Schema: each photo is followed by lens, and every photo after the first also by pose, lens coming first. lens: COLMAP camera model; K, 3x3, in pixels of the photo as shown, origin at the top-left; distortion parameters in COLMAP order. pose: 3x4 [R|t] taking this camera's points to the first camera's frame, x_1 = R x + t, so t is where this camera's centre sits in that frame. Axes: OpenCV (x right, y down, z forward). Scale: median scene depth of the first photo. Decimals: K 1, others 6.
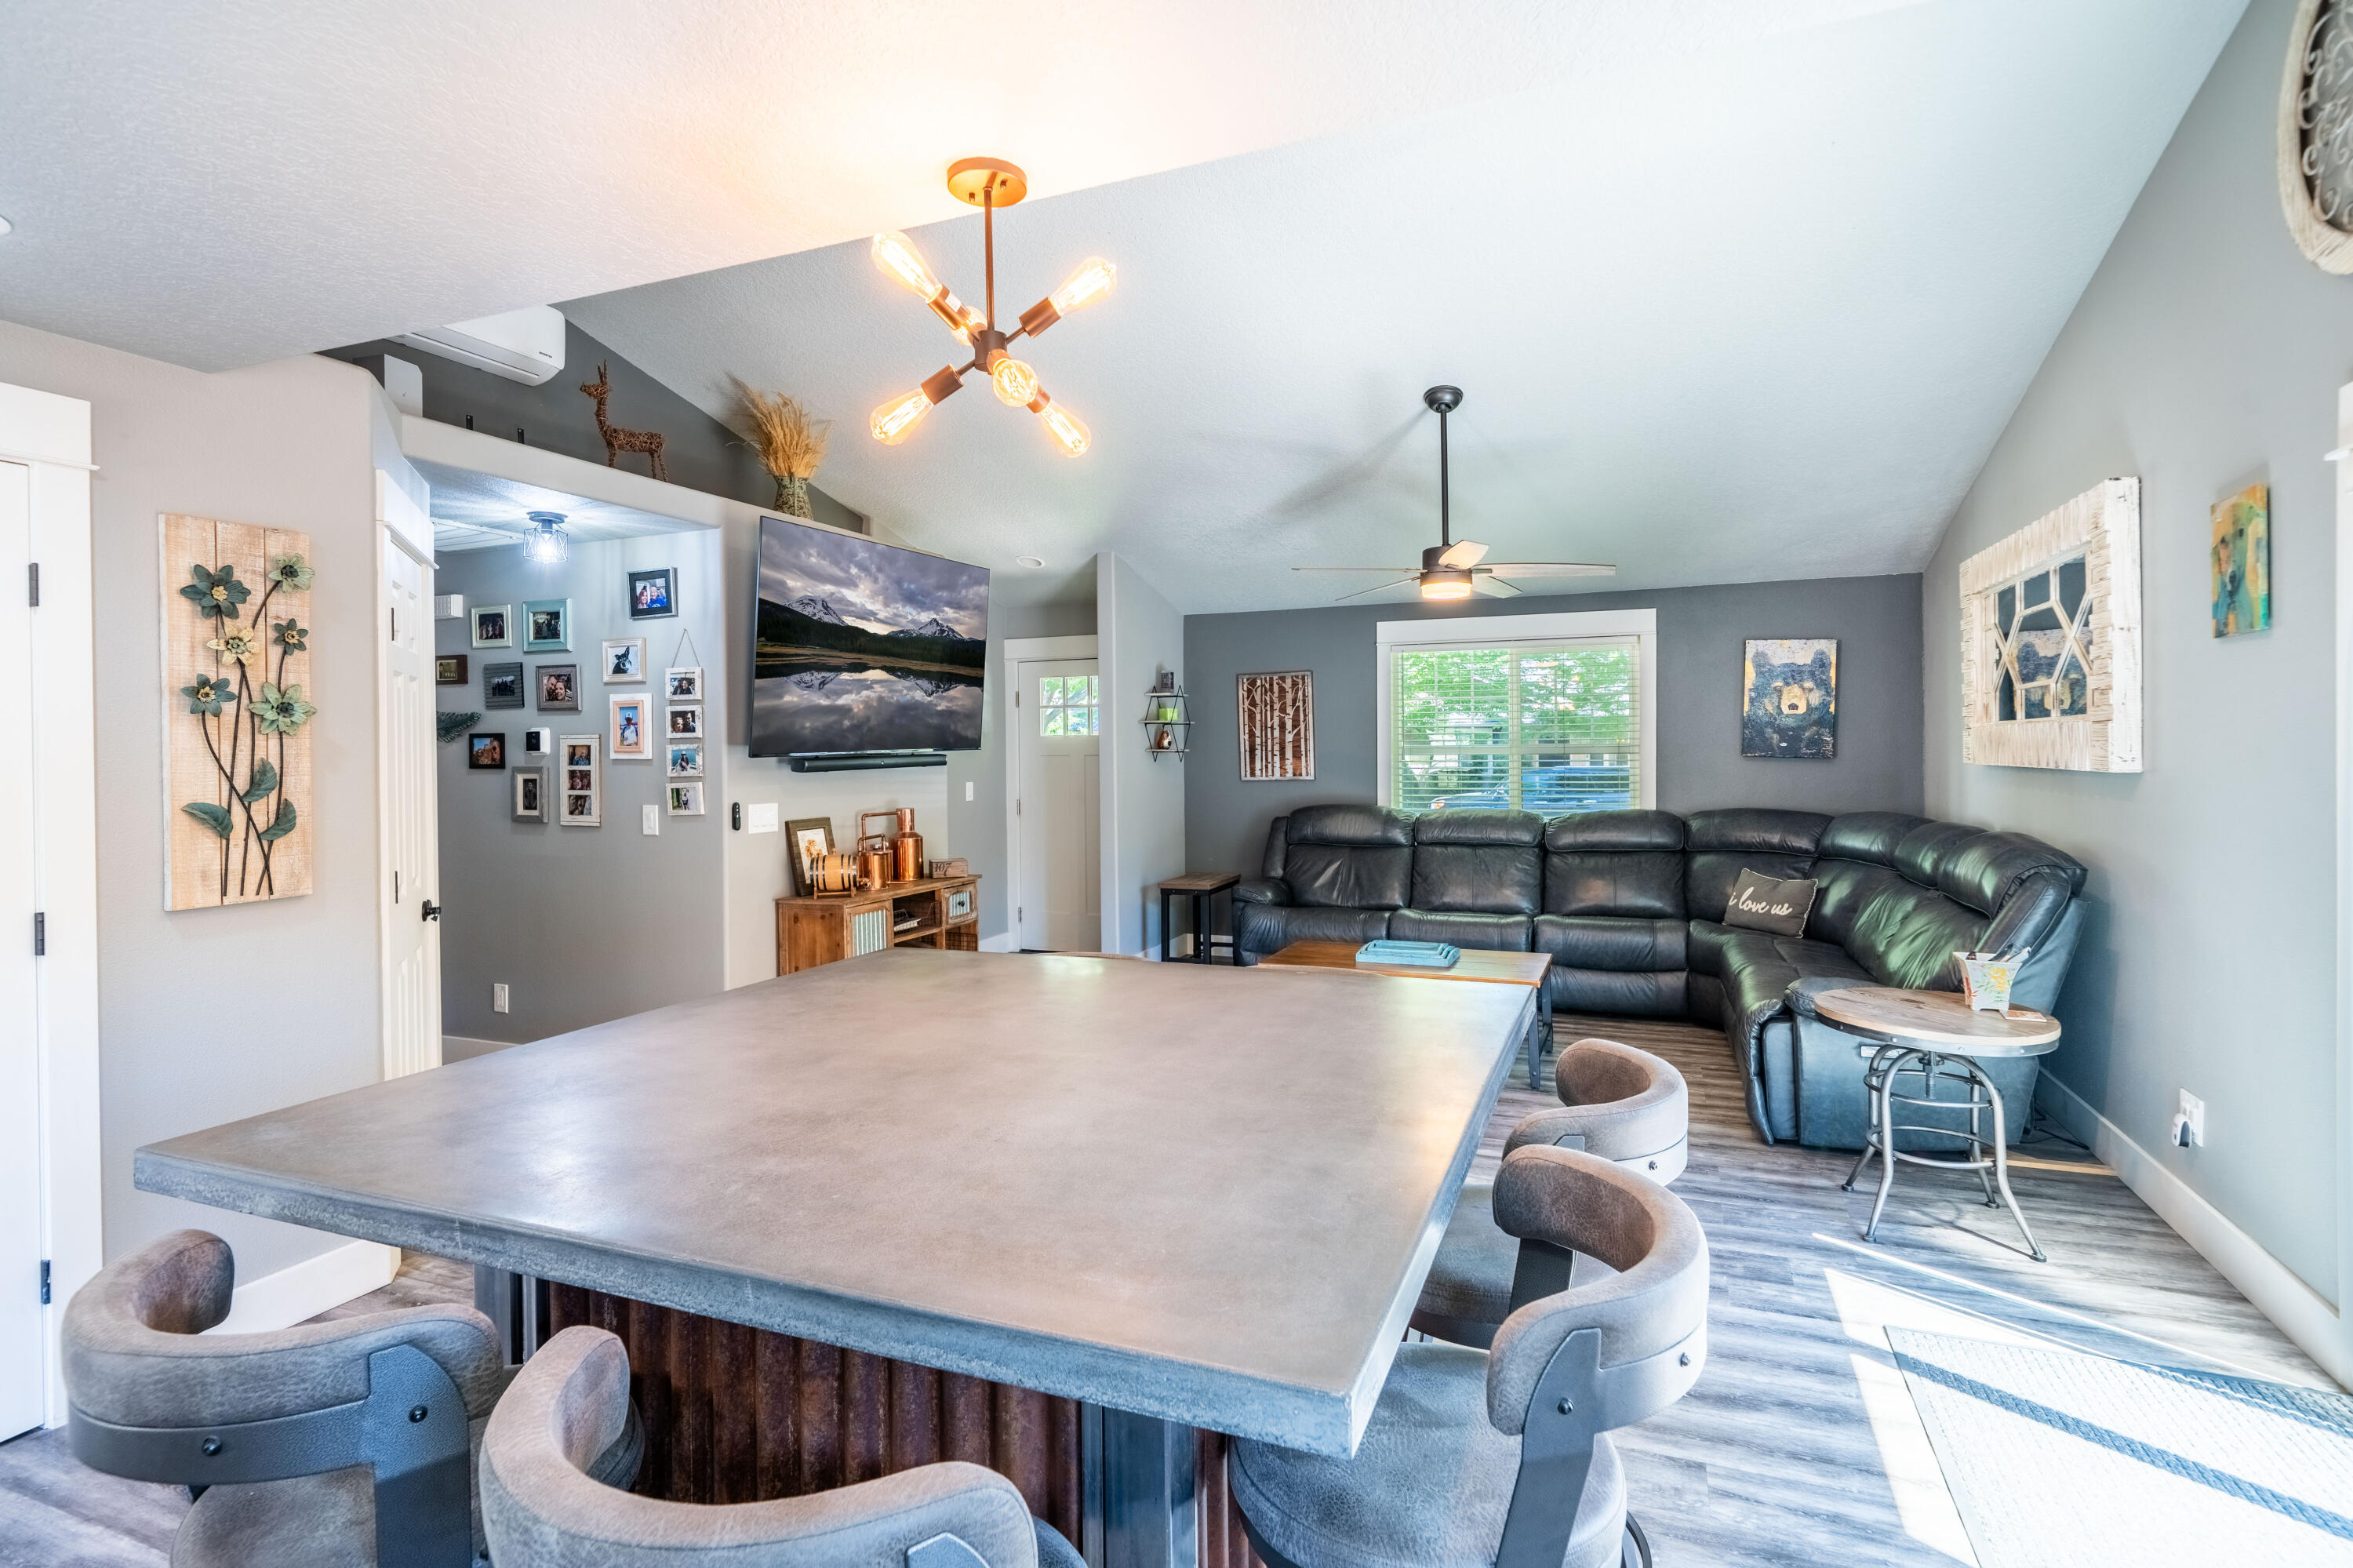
lens RADIAL K [[1133.2, 0, 1203.5], [0, 1133.2, 744.3], [0, 0, 1]] dist [0.000691, 0.000883]
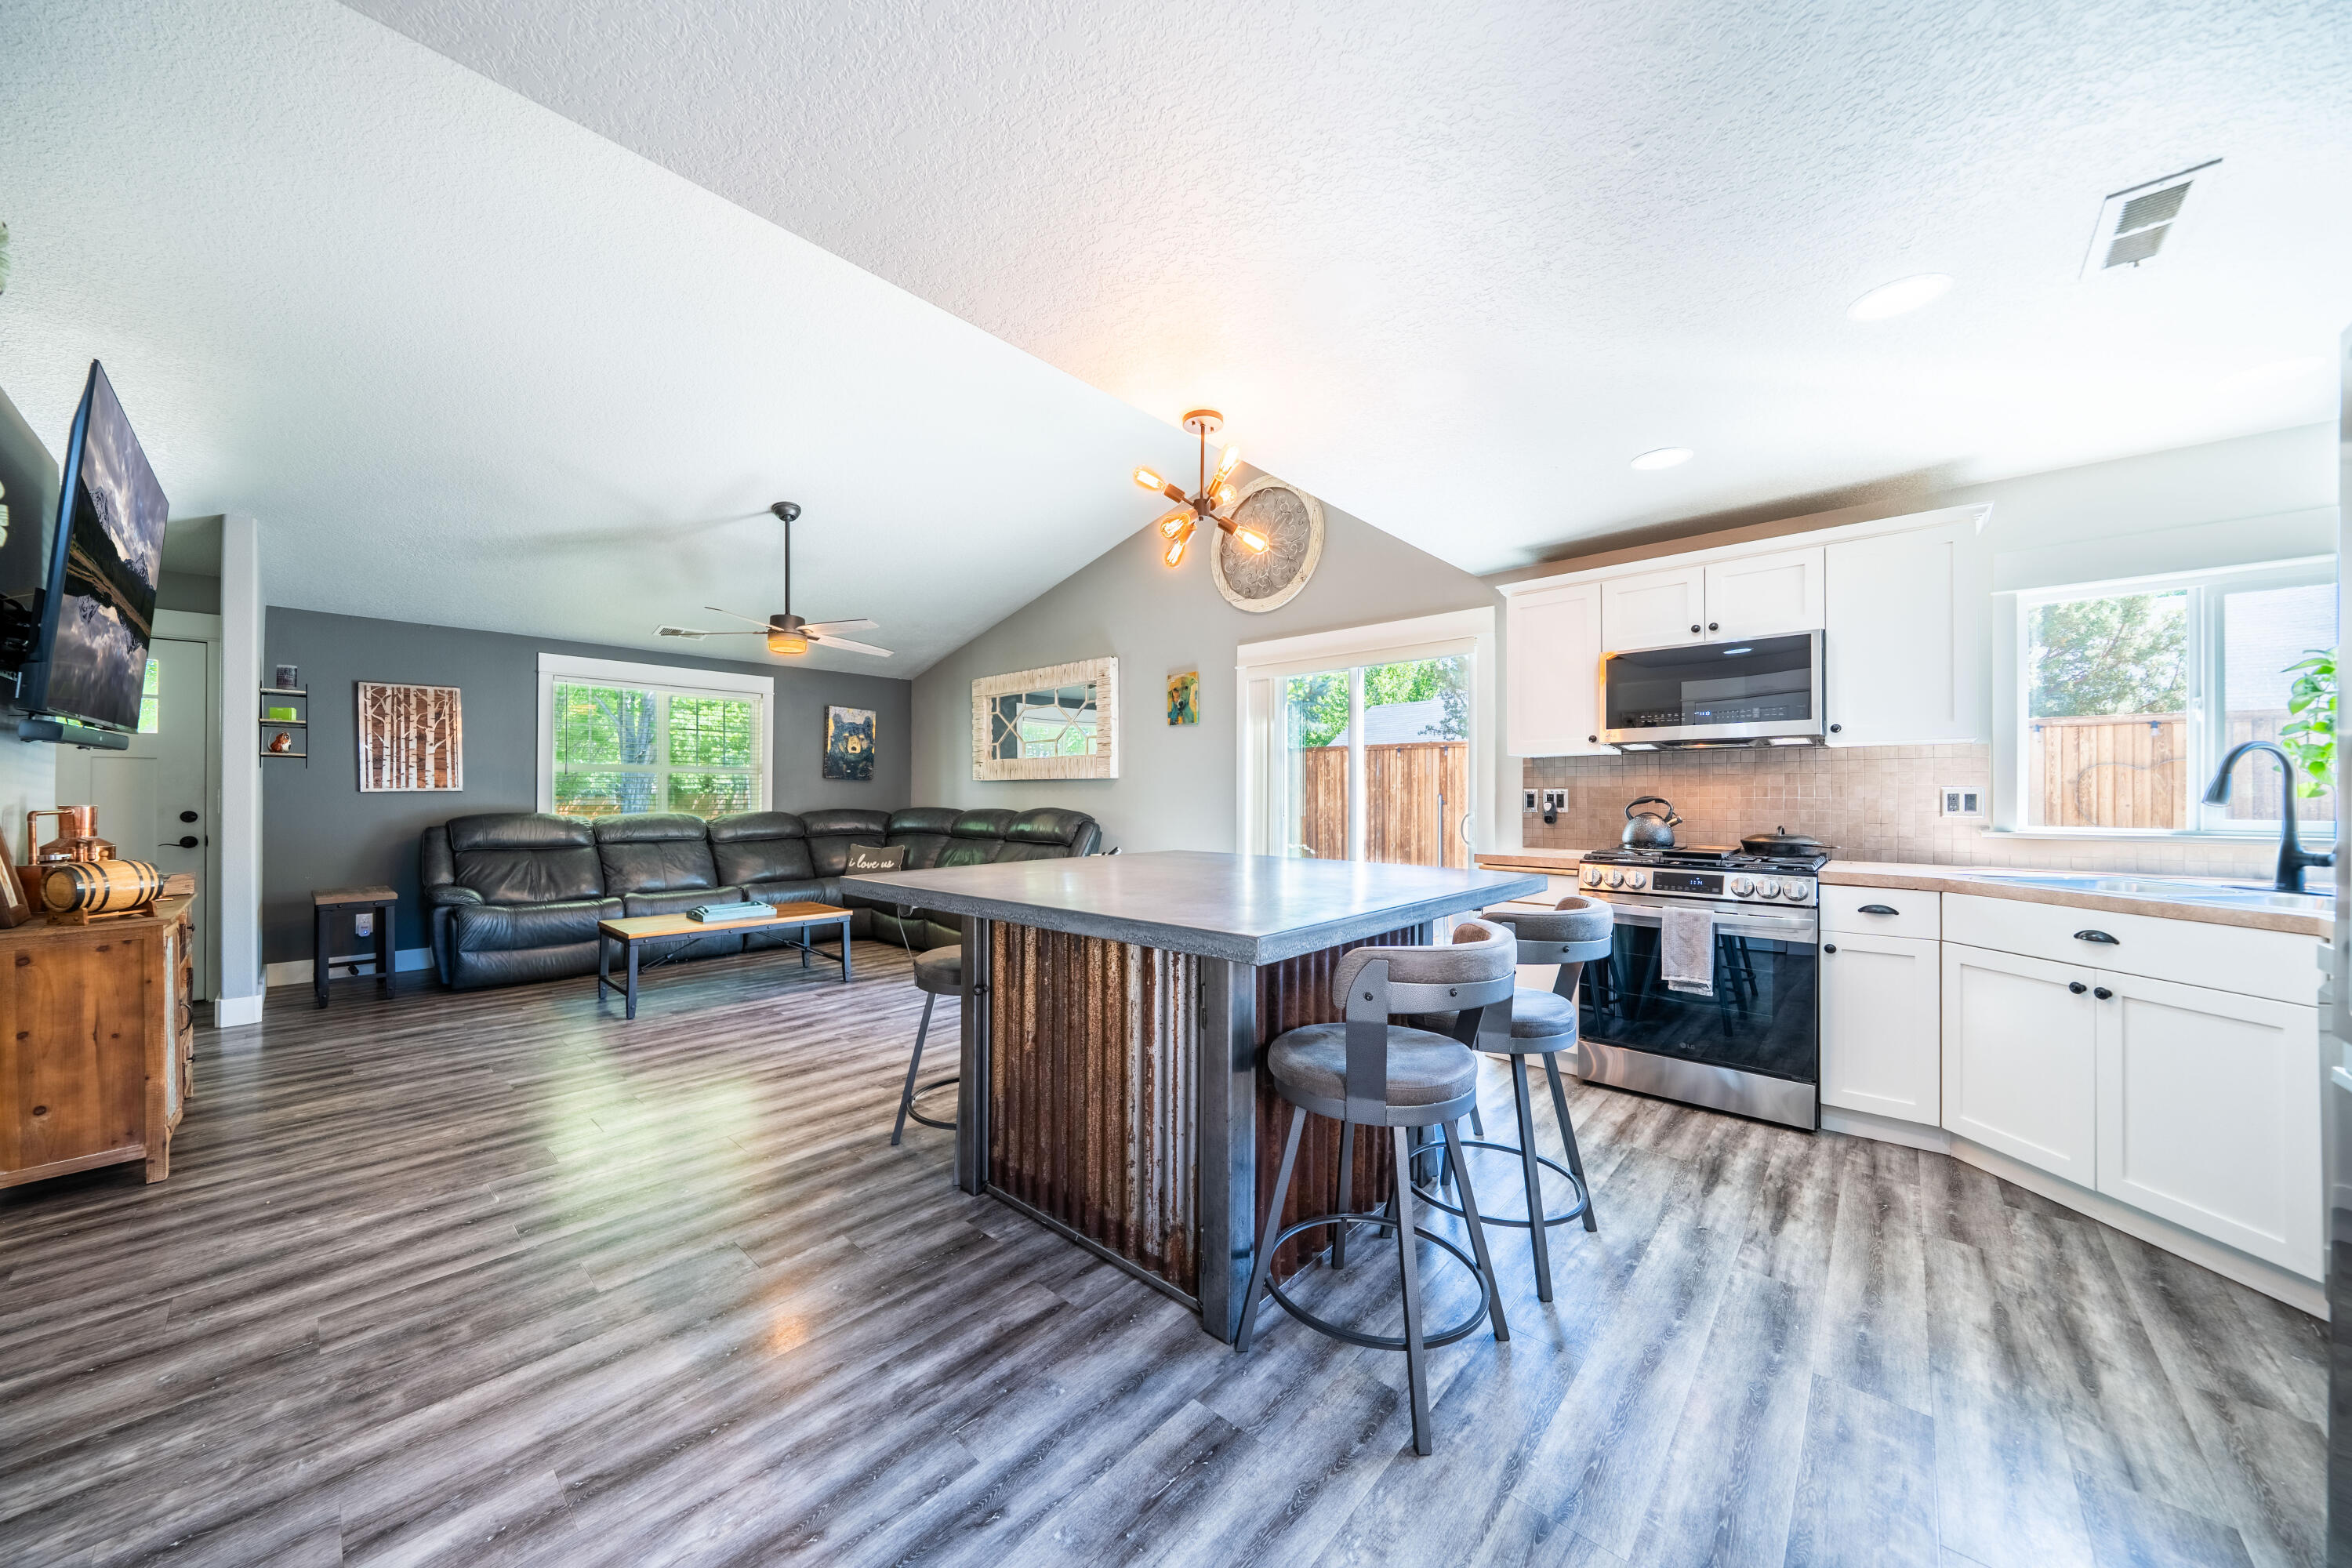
lens RADIAL K [[814.9, 0, 1164.3], [0, 814.9, 789.8], [0, 0, 1]] dist [-0.006171, 0.000532]
pose [[0.370026, 0.014935, 0.928901, -0.442190], [-0.009100, 0.999881, -0.012451, 0.040903], [-0.928977, -0.003846, 0.370118, 0.148592]]
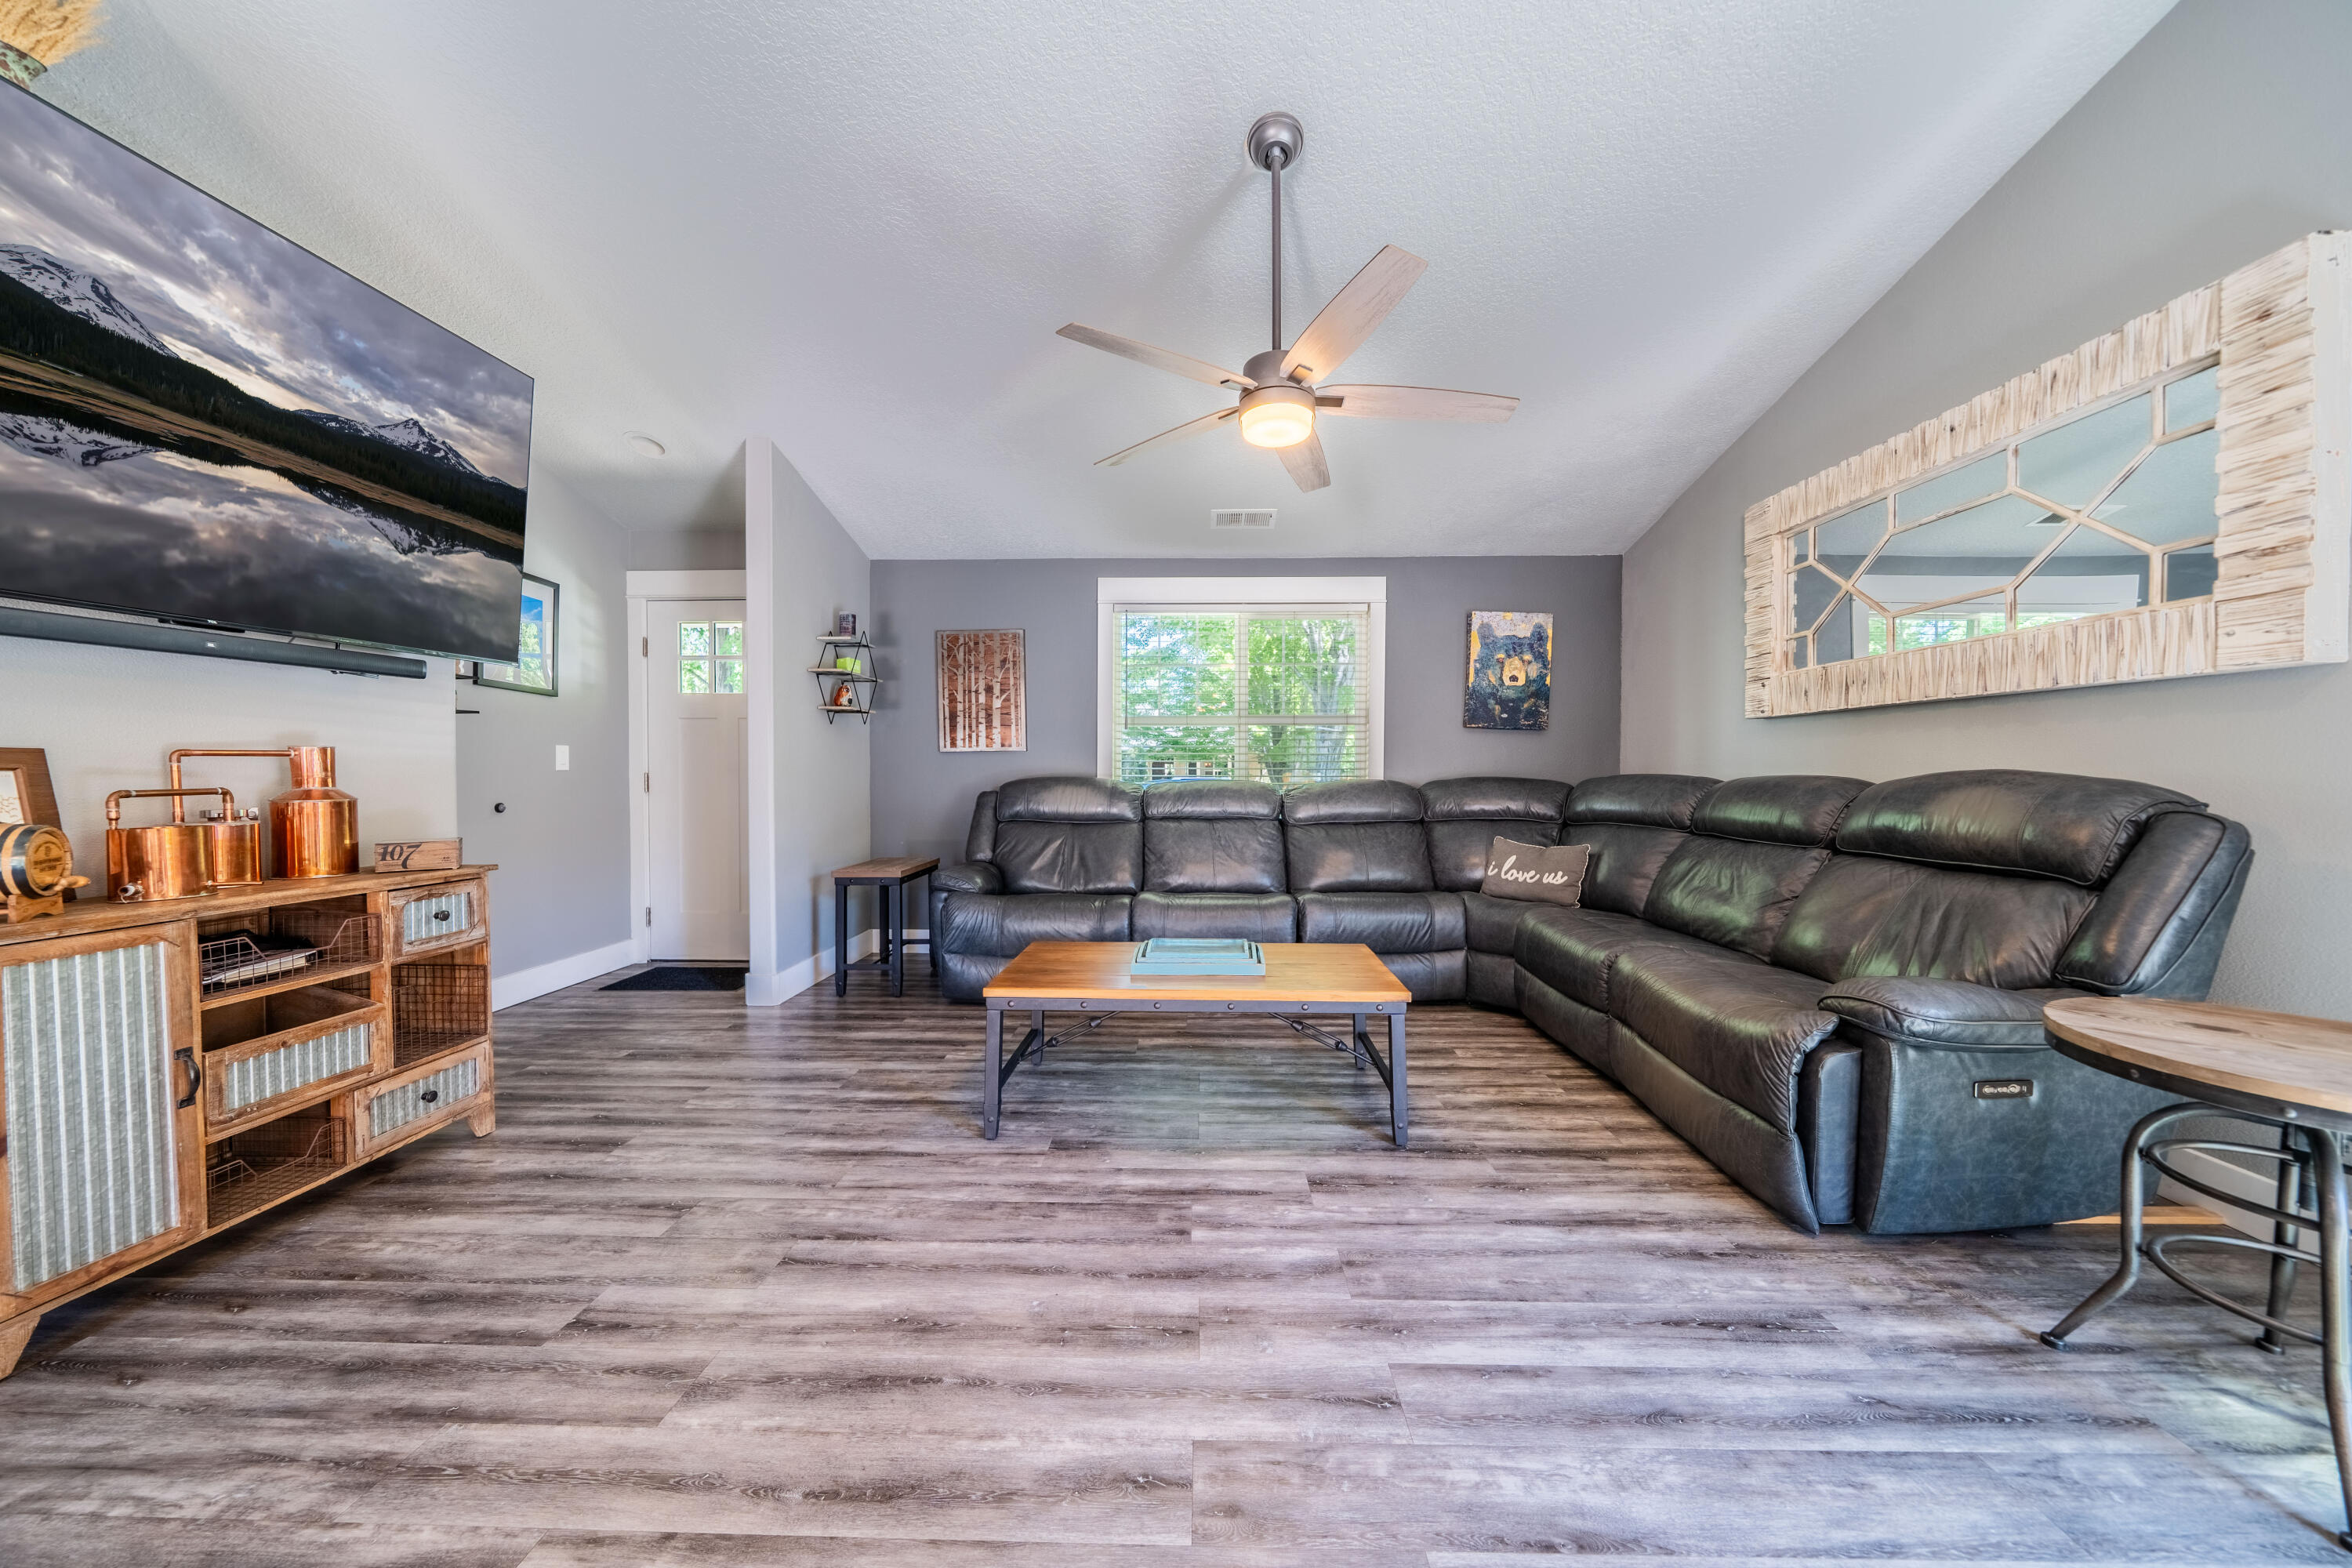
lens RADIAL K [[814.9, 0, 1164.3], [0, 814.9, 783.7], [0, 0, 1]] dist [-0.006171, 0.000532]
pose [[0.946541, 0.004577, 0.322550, -0.006664], [-0.009953, 0.999838, 0.015019, 0.056920], [-0.322429, -0.017426, 0.946433, 0.441817]]
